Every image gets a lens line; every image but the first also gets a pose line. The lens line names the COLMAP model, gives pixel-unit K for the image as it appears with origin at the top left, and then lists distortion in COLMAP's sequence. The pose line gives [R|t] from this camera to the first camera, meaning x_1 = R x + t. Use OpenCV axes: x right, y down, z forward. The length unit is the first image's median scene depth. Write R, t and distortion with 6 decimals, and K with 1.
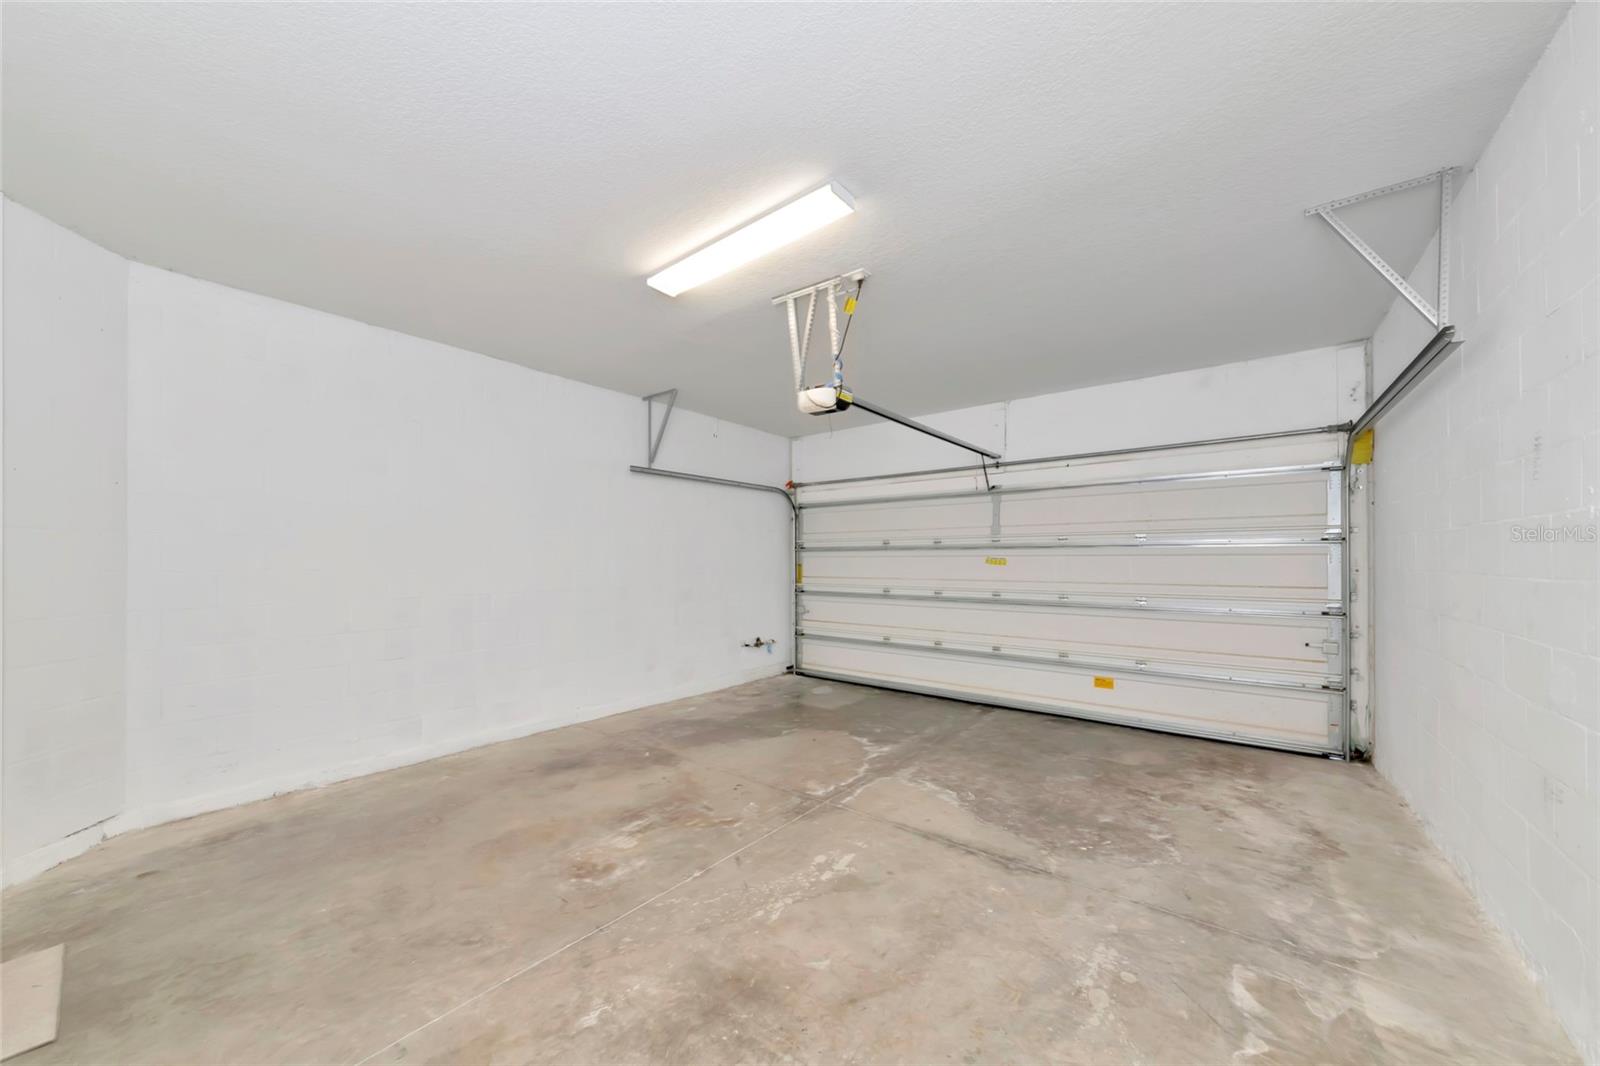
lens RADIAL K [[569.2, 0, 797.2], [0, 569.2, 530.6], [0, 0, 1]] dist [0.001069, 0.000043]
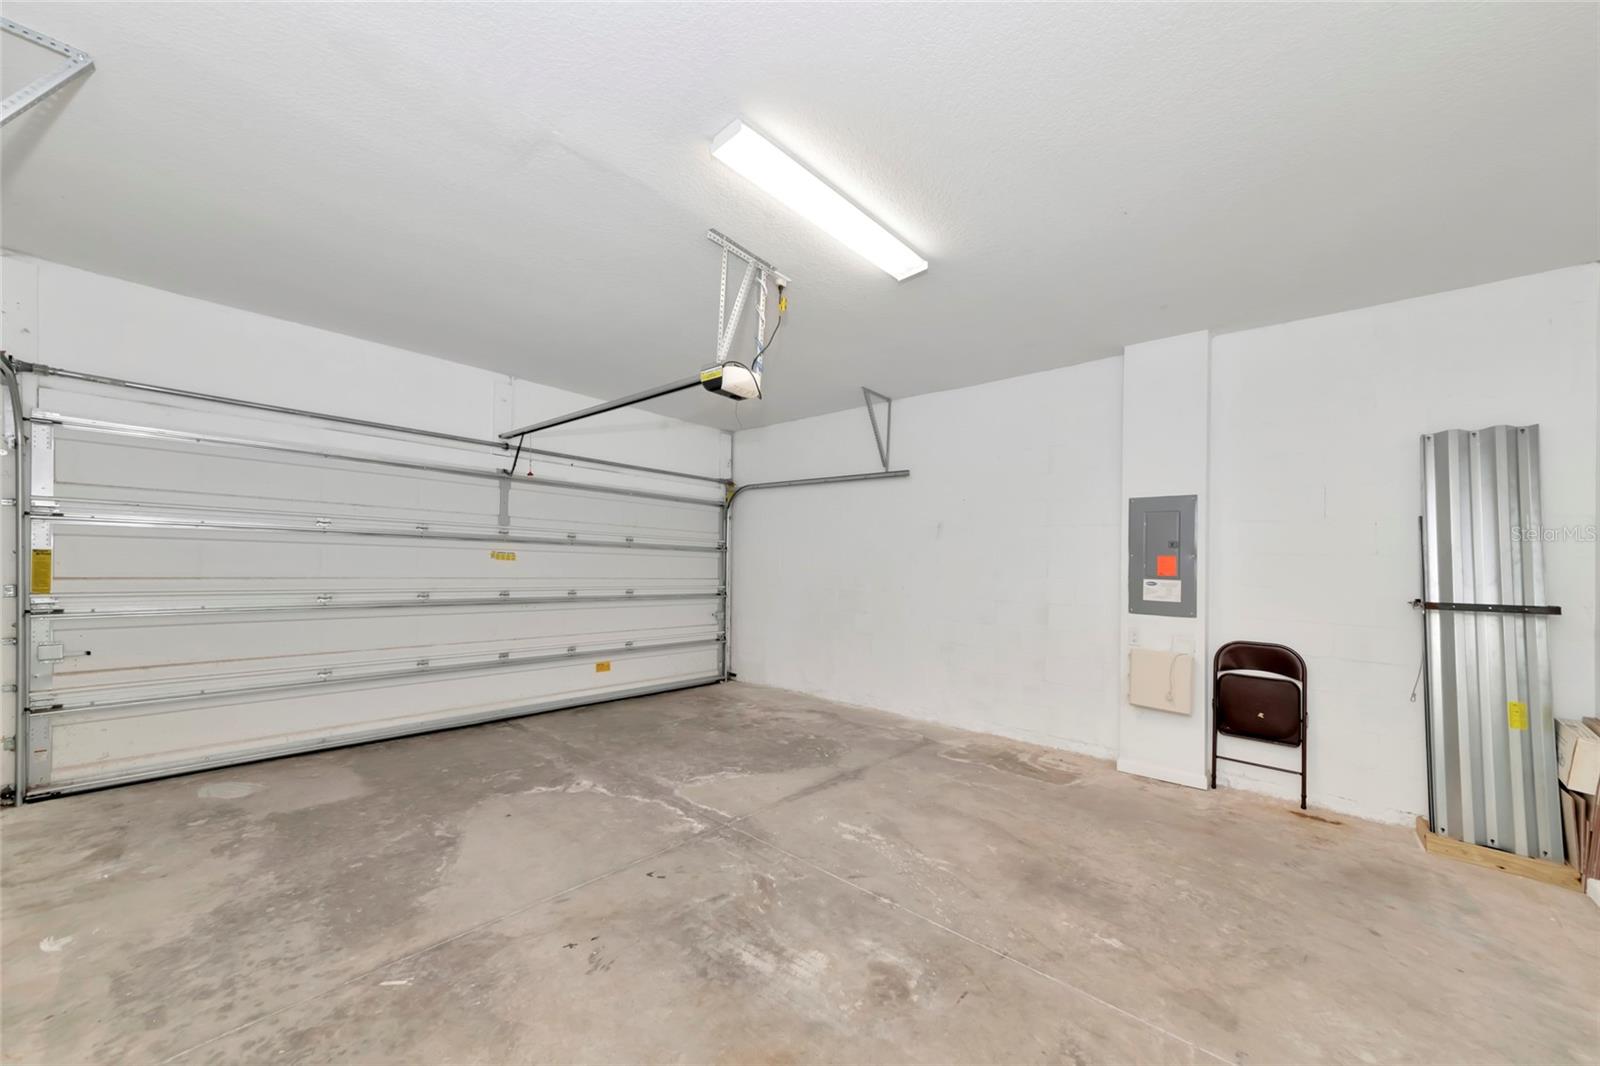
lens RADIAL K [[569.2, 0, 796.2], [0, 569.2, 532.8], [0, 0, 1]] dist [0.001069, 0.000043]
pose [[0.086108, 0.058448, 0.994570, -0.799511], [-0.077713, 0.995630, -0.051782, 0.047171], [-0.993250, -0.072832, 0.090274, 0.772457]]
